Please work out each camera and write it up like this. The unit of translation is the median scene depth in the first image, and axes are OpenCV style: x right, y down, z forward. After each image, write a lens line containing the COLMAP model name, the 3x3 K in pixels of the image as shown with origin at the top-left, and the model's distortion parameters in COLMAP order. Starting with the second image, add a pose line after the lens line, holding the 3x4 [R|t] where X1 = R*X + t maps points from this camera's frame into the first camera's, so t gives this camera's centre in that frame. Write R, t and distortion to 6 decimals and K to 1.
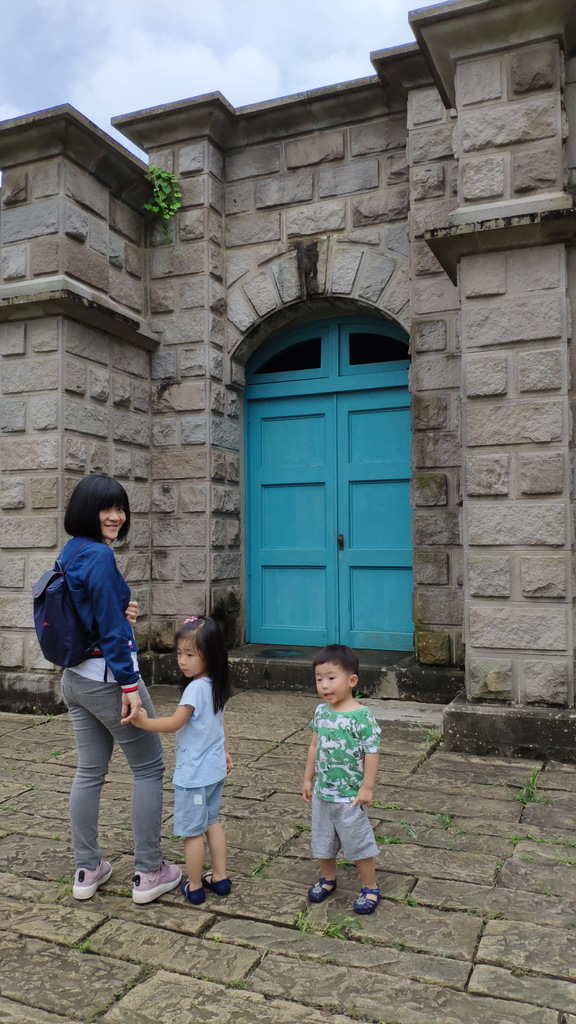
lens RADIAL K [[791.2, 0, 288.0], [0, 791.2, 512.0], [0, 0, 1]] dist [0.114565, -0.327792]
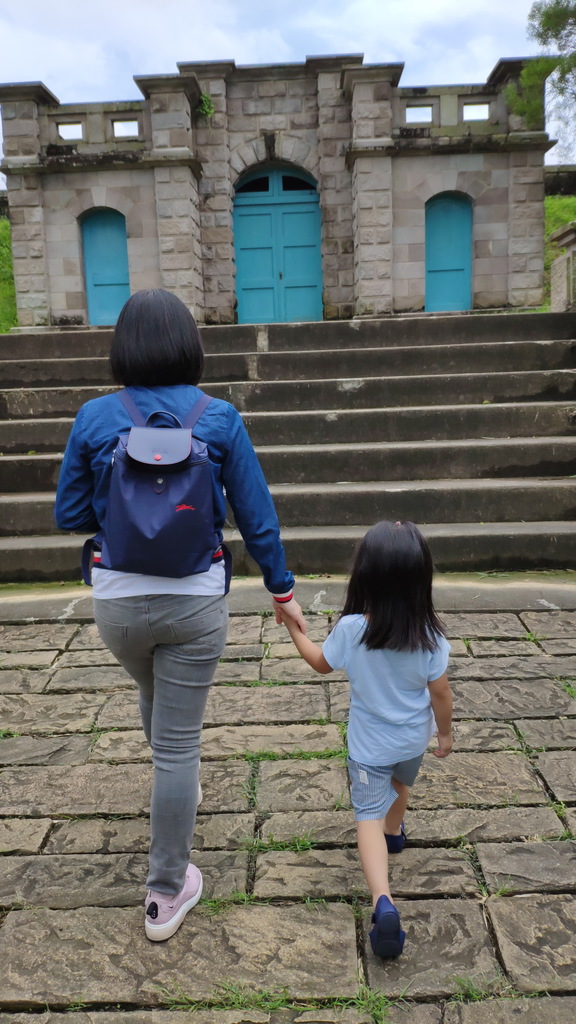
lens RADIAL K [[791.2, 0, 288.0], [0, 791.2, 512.0], [0, 0, 1]] dist [0.114565, -0.327792]
pose [[0.927157, -0.100956, 0.360816, -0.855167], [0.018626, 0.974243, 0.224731, 0.199470], [-0.374211, -0.201640, 0.905156, -1.284513]]
